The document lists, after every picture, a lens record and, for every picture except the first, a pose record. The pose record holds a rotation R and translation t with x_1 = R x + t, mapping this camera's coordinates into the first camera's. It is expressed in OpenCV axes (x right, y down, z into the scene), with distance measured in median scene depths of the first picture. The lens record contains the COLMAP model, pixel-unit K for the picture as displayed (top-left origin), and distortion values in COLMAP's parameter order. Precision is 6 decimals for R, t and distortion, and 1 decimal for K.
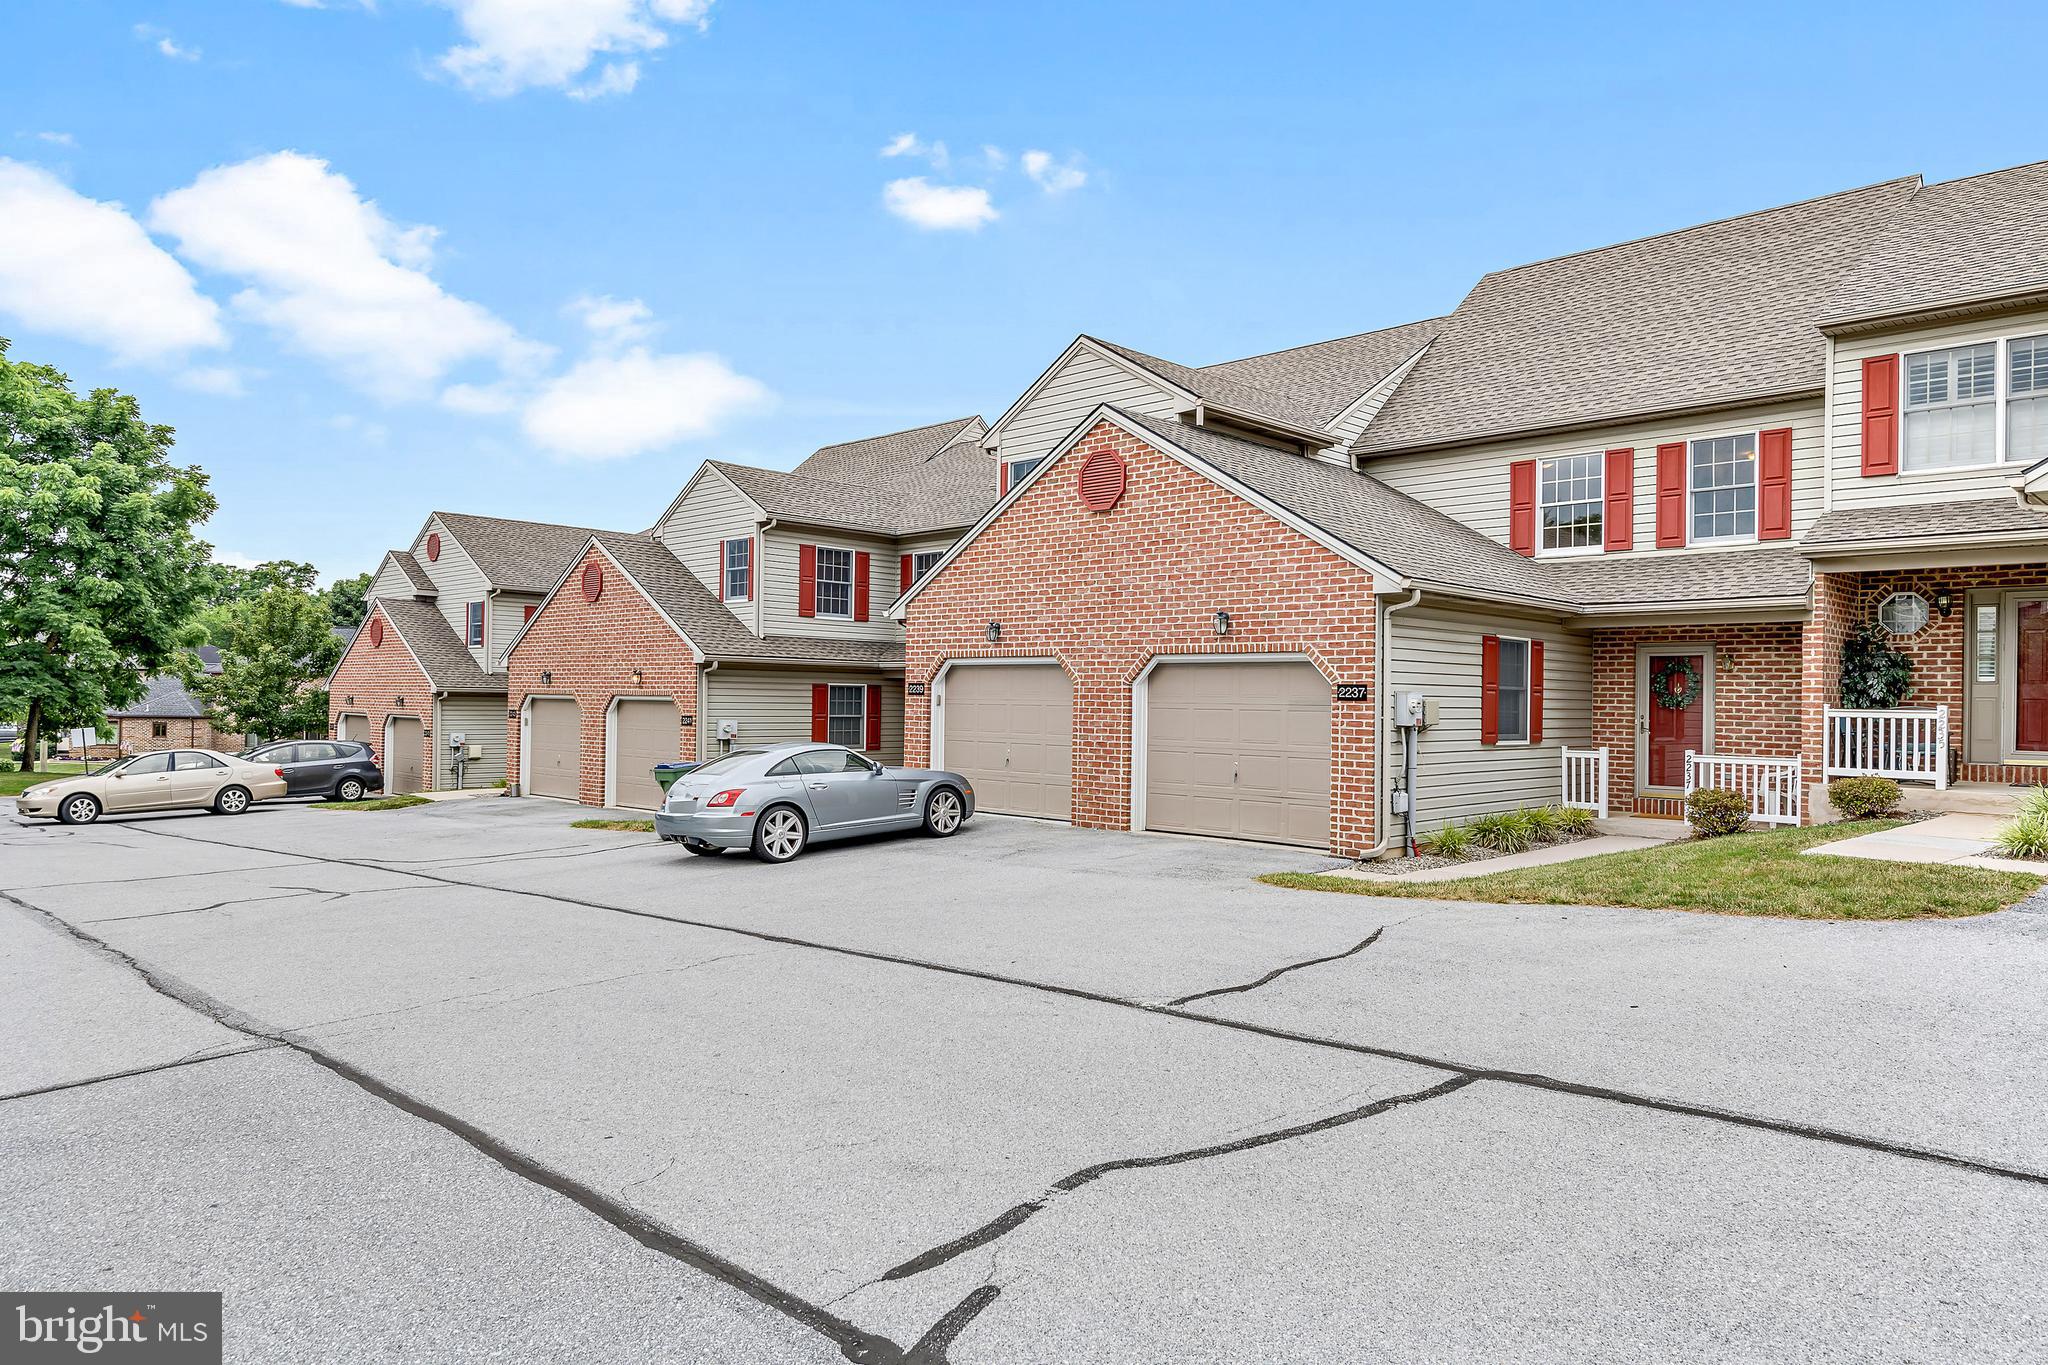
lens RADIAL K [[1274.4, 0, 1015.2], [0, 1274.4, 689.7], [0, 0, 1]] dist [0.004723, -0.001876]
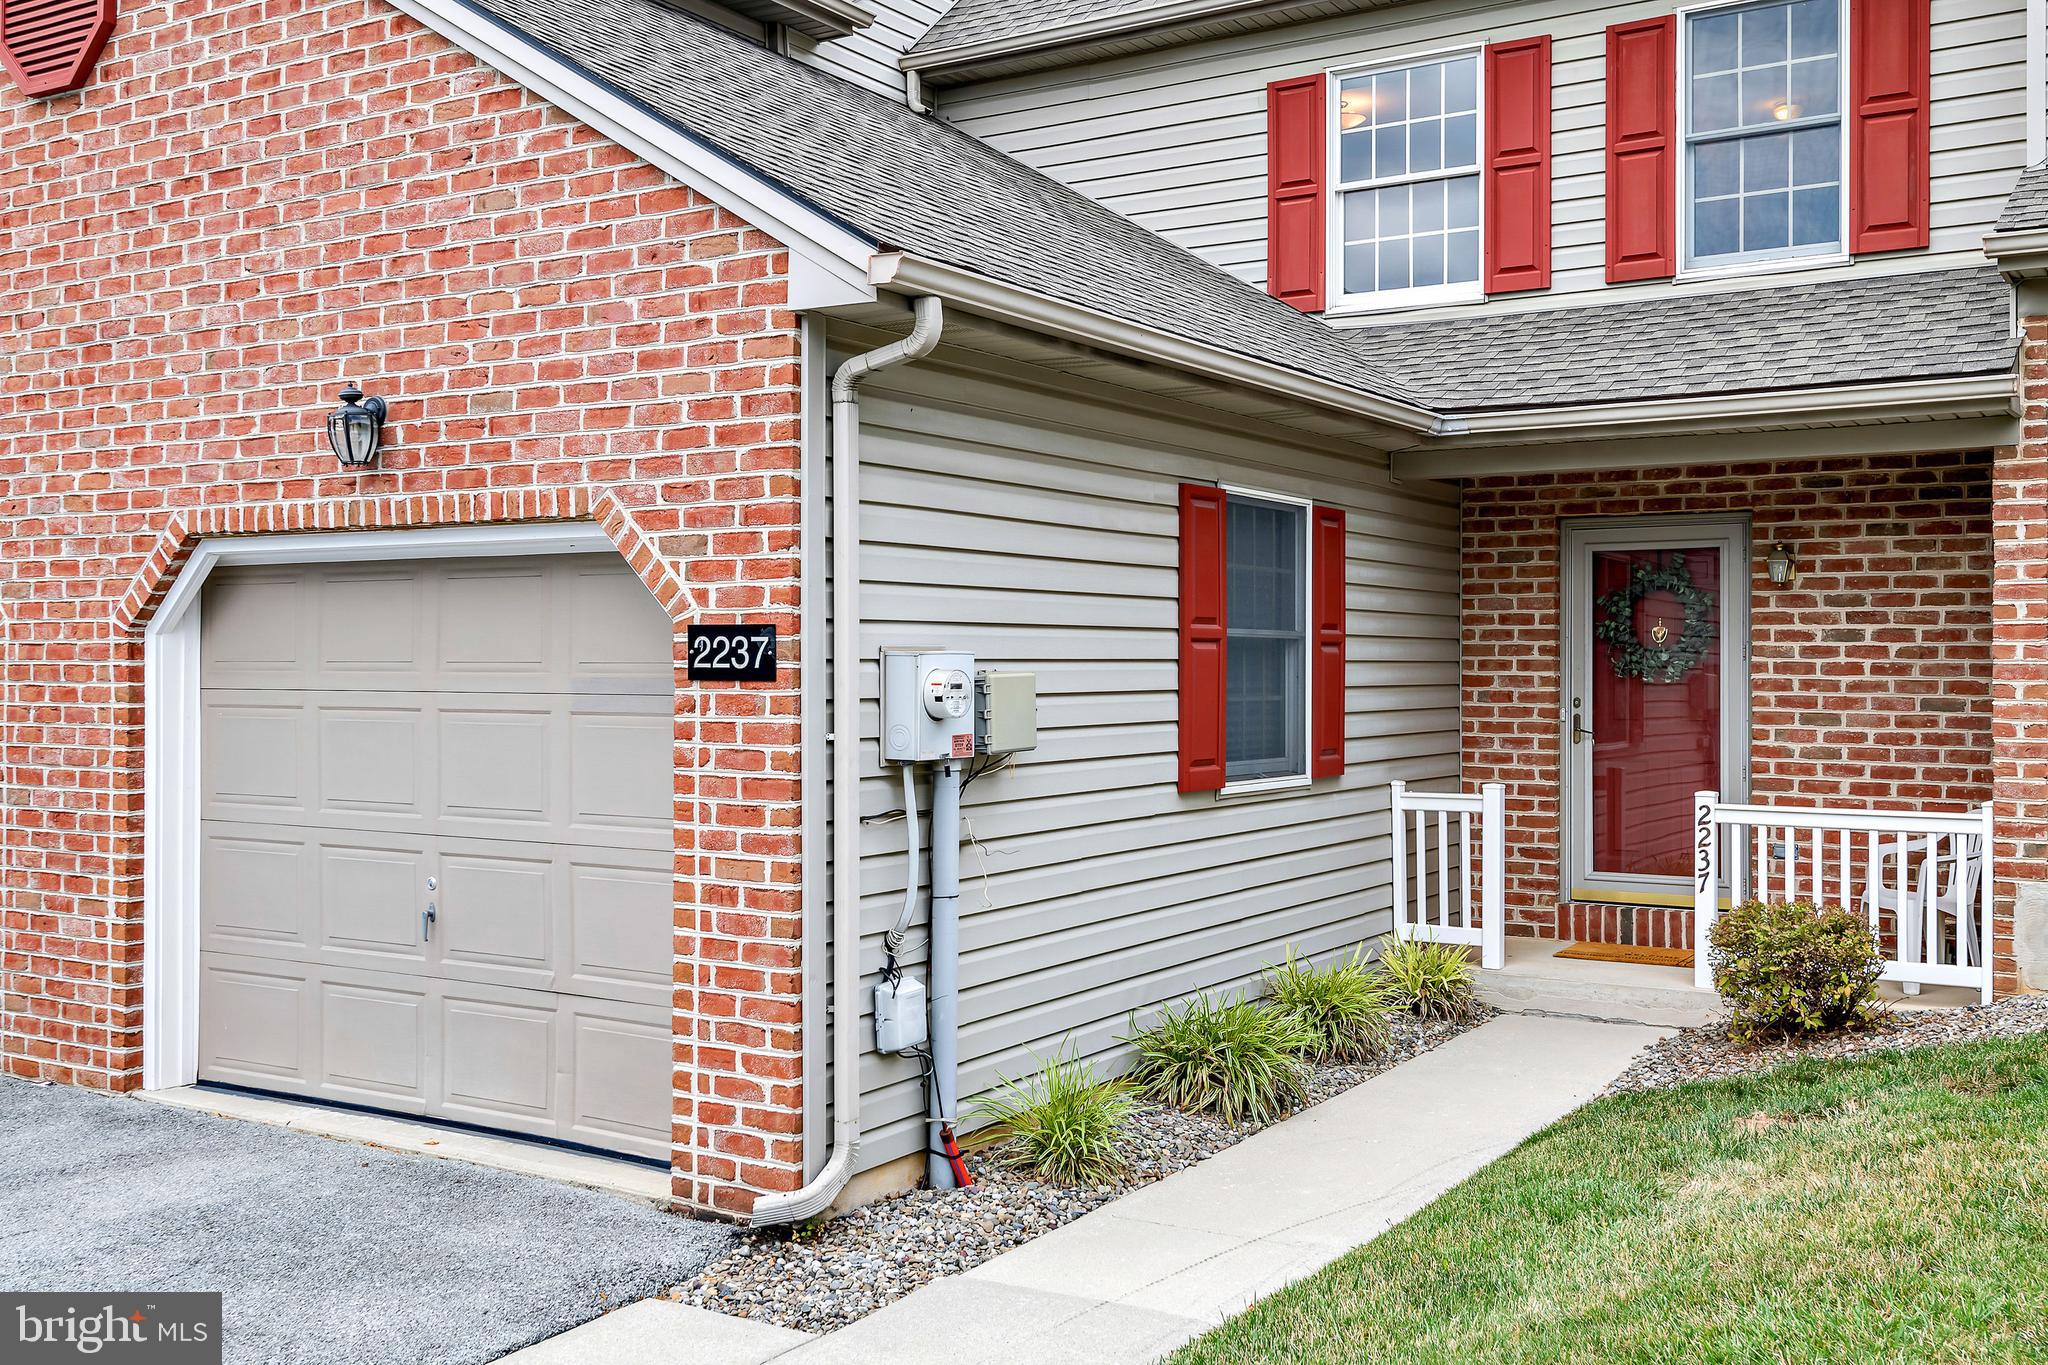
lens RADIAL K [[1968.2, 0, 1023.1], [0, 1968.2, 650.8], [0, 0, 1]] dist [0.034773, -0.012978]
pose [[0.974622, -0.010872, 0.223594, 0.204327], [0.010030, 0.999938, 0.004900, 0.000235], [-0.223633, -0.002533, 0.974670, 0.485353]]
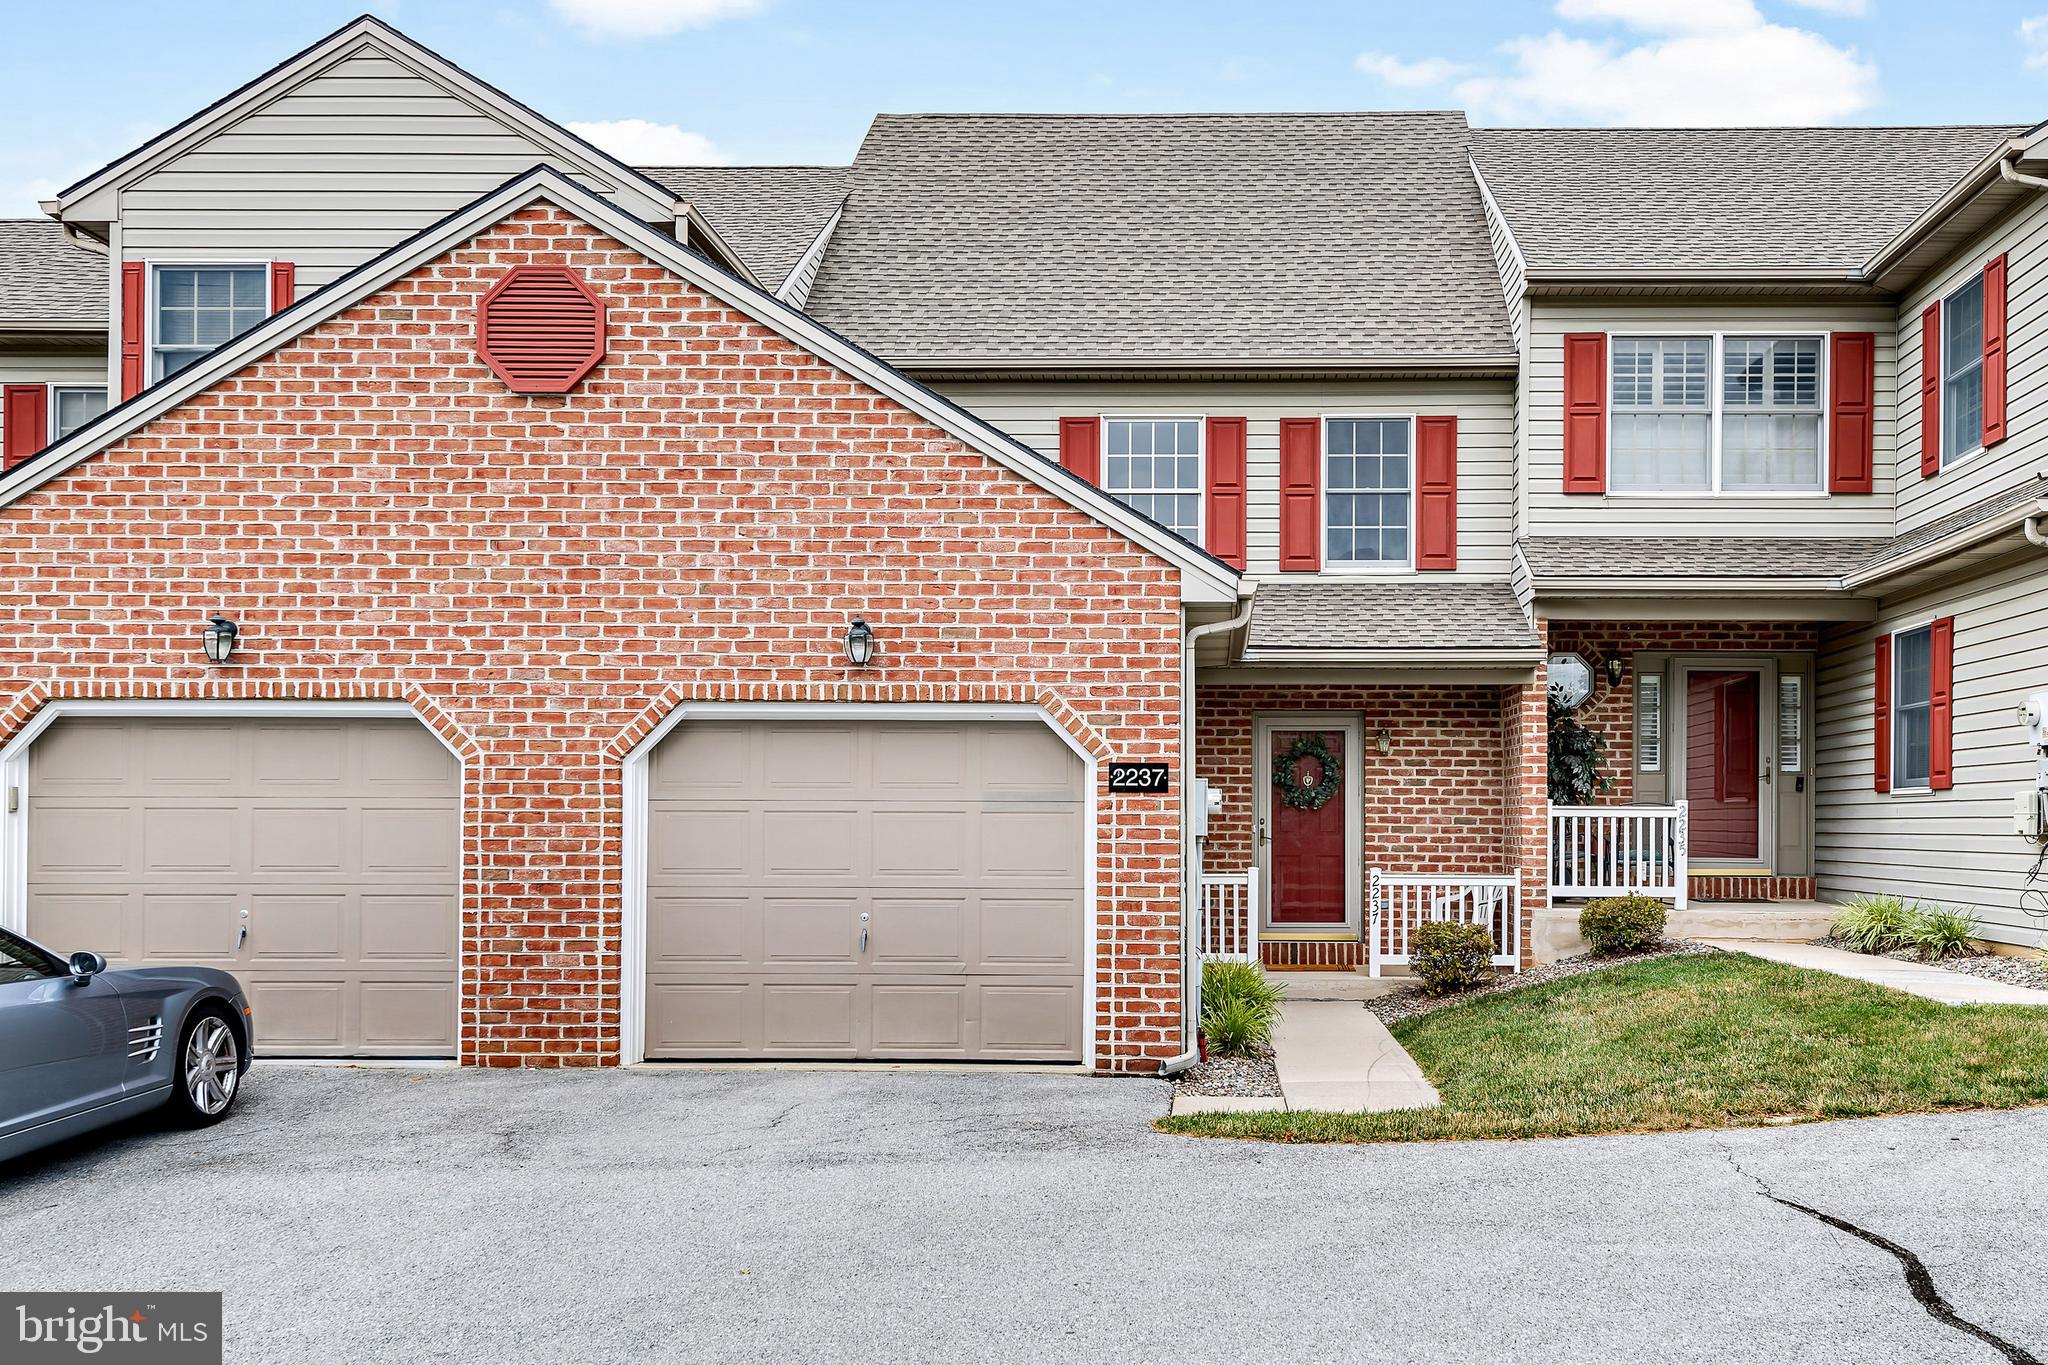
lens RADIAL K [[1922.8, 0, 1154.9], [0, 1922.8, 802.3], [0, 0, 1]] dist [0.032742, -0.011531]
pose [[0.725401, -0.002374, 0.688323, -0.276384], [0.000769, 0.999996, 0.002639, 0.009731], [-0.688326, -0.001385, 0.725400, 0.345214]]
